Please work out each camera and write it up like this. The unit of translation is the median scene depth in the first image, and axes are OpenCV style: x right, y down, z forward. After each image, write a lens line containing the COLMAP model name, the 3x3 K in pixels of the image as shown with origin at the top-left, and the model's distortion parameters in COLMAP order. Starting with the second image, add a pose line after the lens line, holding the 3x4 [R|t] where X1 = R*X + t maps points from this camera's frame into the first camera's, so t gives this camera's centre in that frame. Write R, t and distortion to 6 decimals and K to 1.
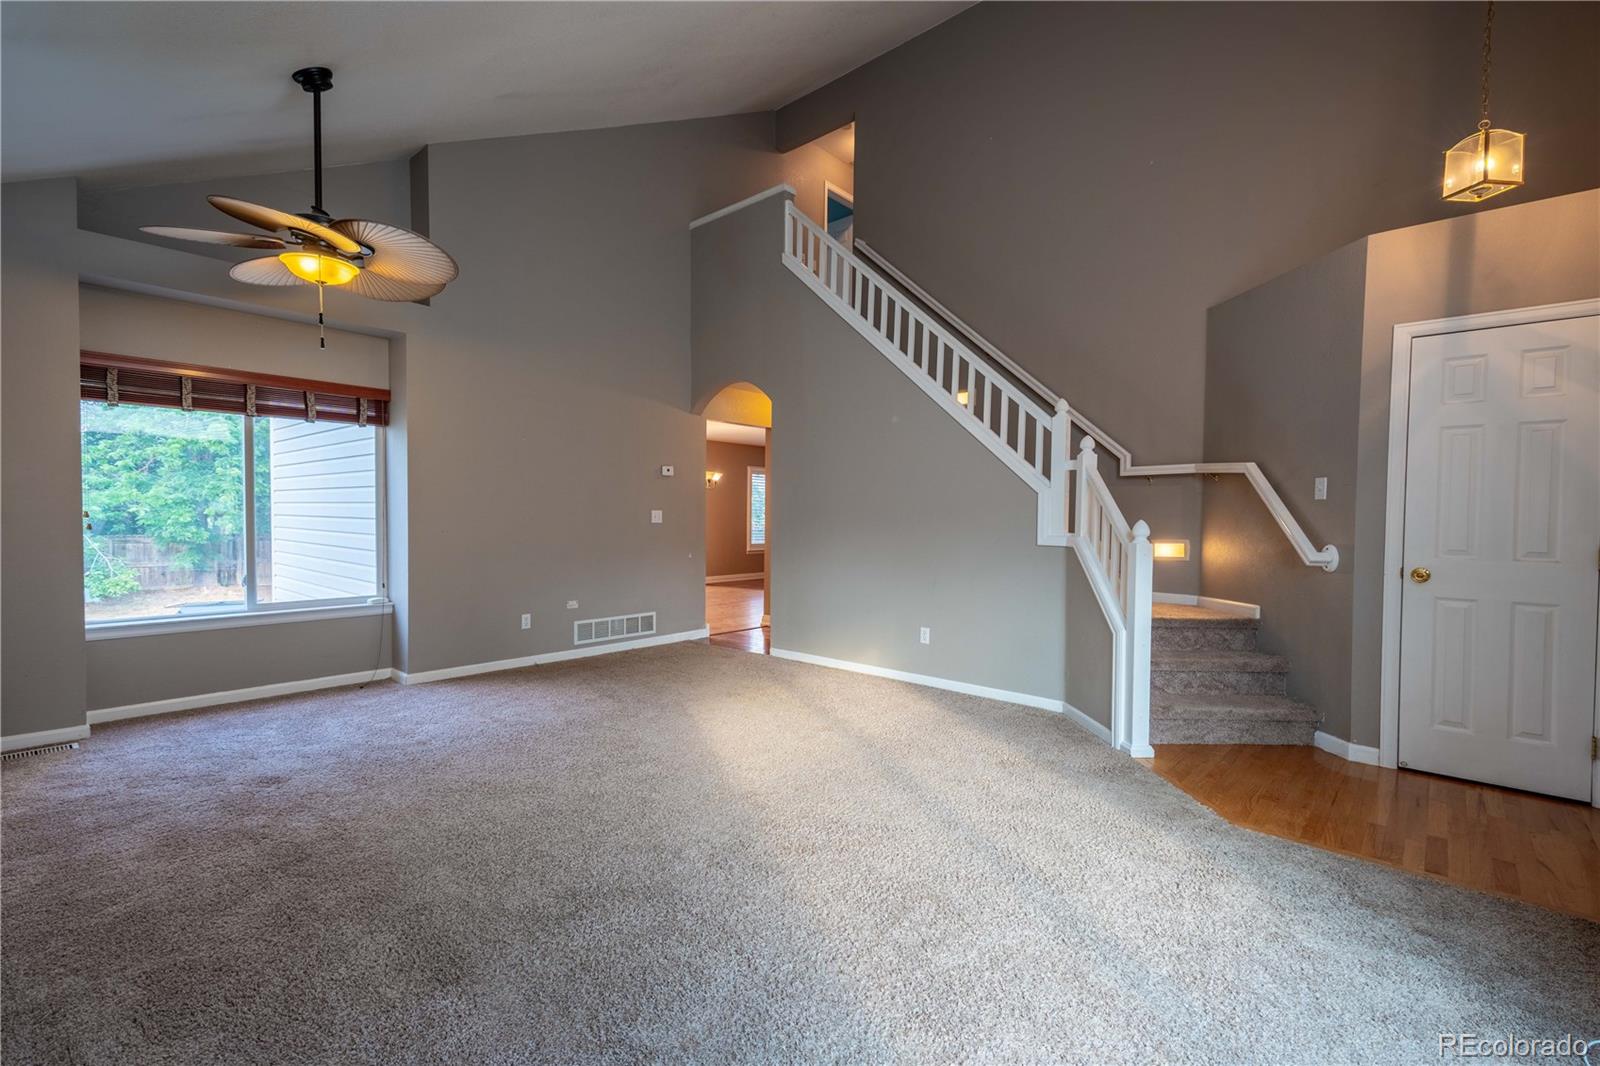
lens RADIAL K [[699.8, 0, 797.3], [0, 699.8, 535.2], [0, 0, 1]] dist [0.046093, -0.014489]
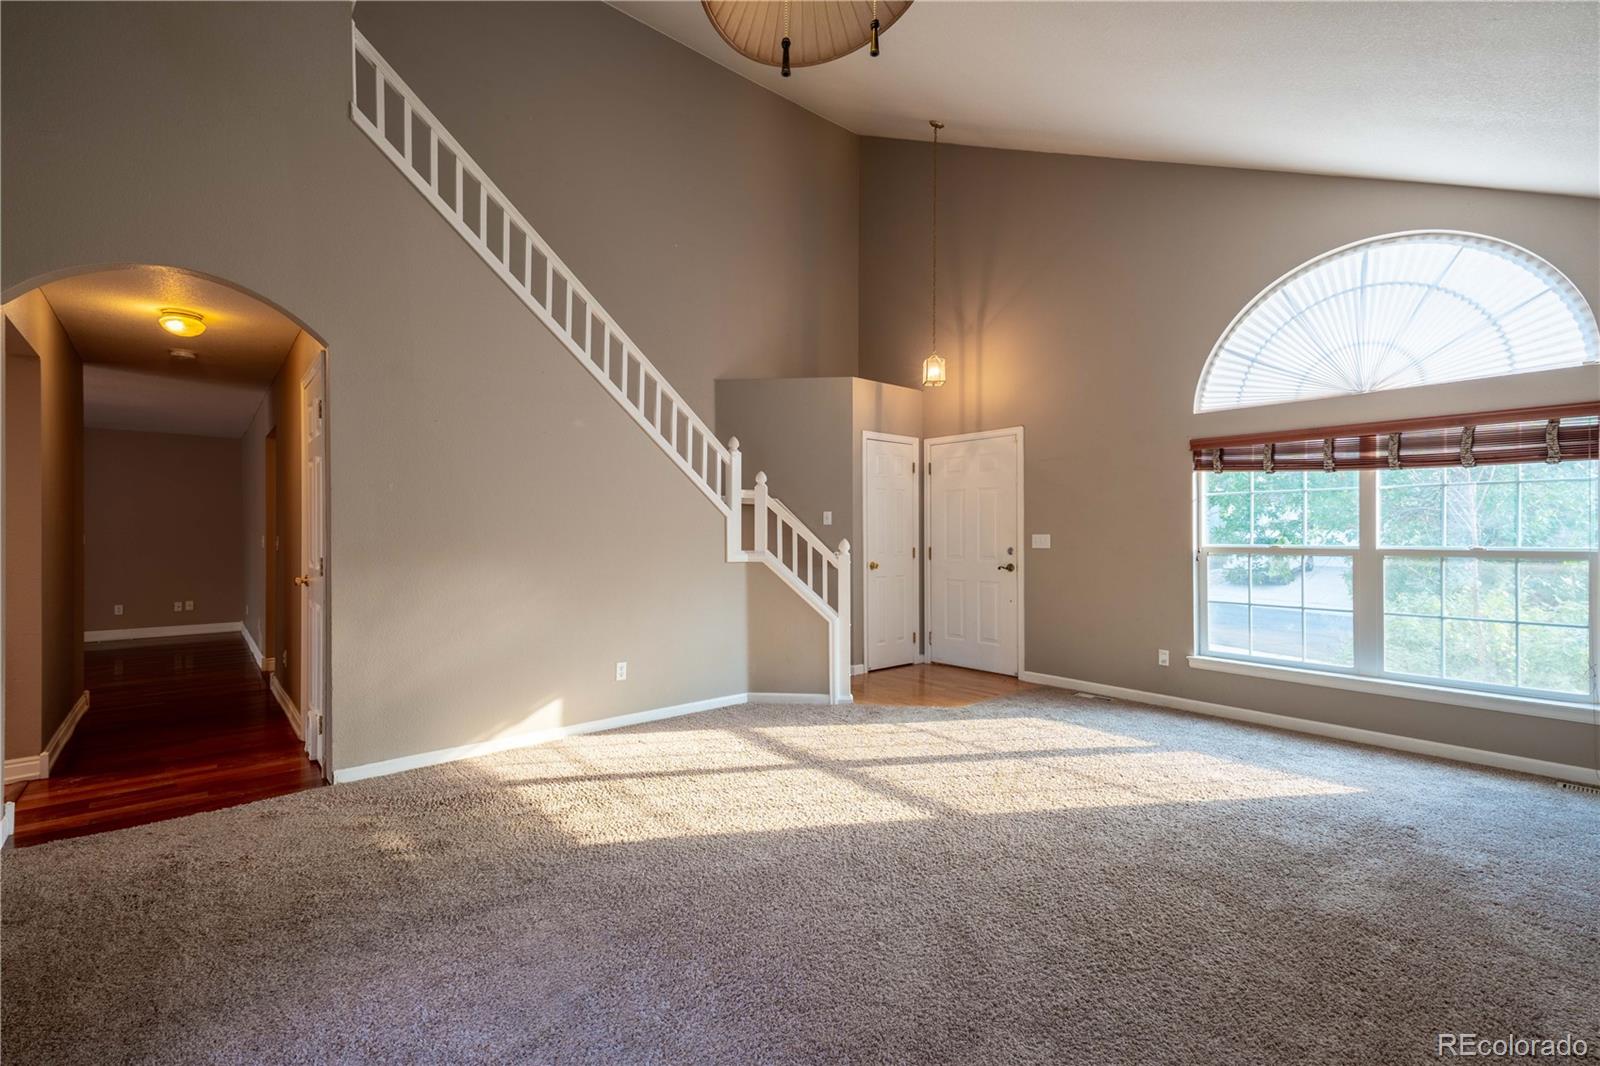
lens RADIAL K [[699.8, 0, 797.3], [0, 699.8, 535.2], [0, 0, 1]] dist [0.046093, -0.014489]
pose [[0.163565, -0.024247, 0.986235, -0.773733], [0.022734, 0.999525, 0.020804, -0.053301], [-0.986271, 0.019018, 0.164038, 0.714012]]
